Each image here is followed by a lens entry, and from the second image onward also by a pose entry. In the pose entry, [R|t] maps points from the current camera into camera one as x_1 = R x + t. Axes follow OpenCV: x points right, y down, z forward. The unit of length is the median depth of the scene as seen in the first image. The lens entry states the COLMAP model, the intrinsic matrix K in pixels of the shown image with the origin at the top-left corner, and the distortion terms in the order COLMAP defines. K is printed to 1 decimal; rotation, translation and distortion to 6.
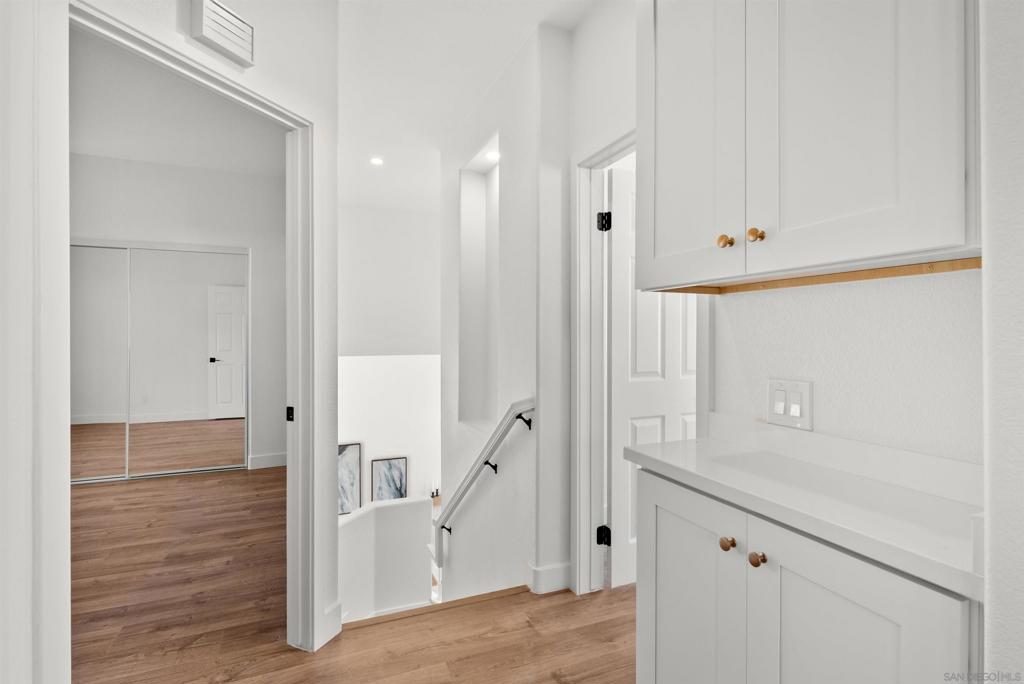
lens RADIAL K [[479.5, 0, 503.7], [0, 479.5, 336.7], [0, 0, 1]] dist [0.001929, -0.000429]
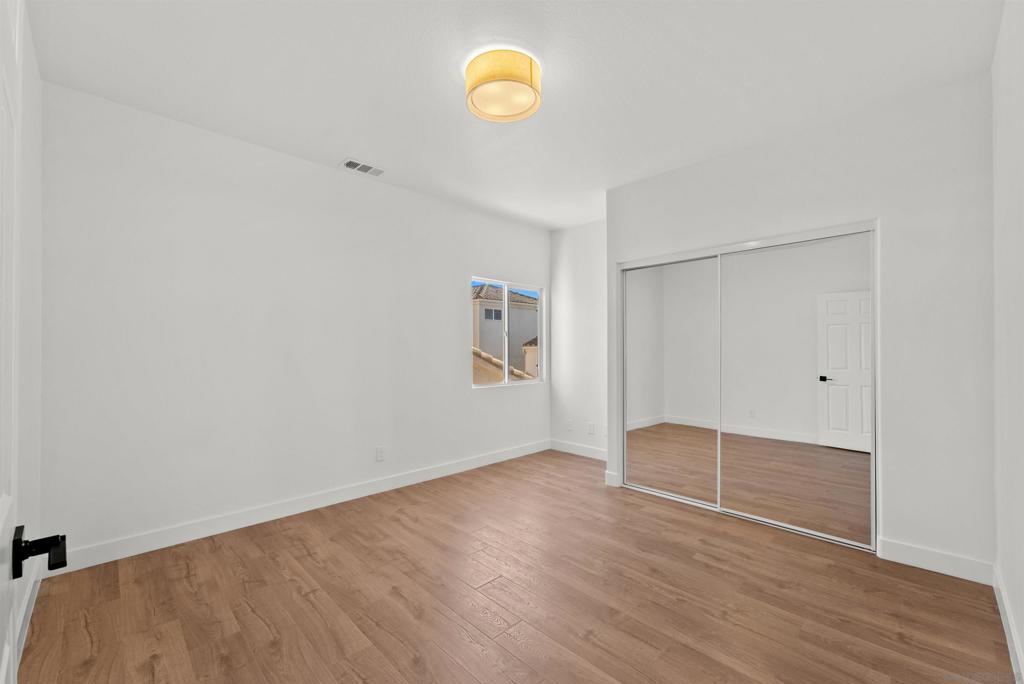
lens RADIAL K [[418.9, 0, 505.4], [0, 418.9, 341.0], [0, 0, 1]] dist [-0.000495, 0.000704]
pose [[0.360886, -0.010131, -0.932555, -0.211721], [-0.000377, 0.999939, -0.011009, -0.016881], [0.932610, 0.004325, 0.360860, 0.375019]]
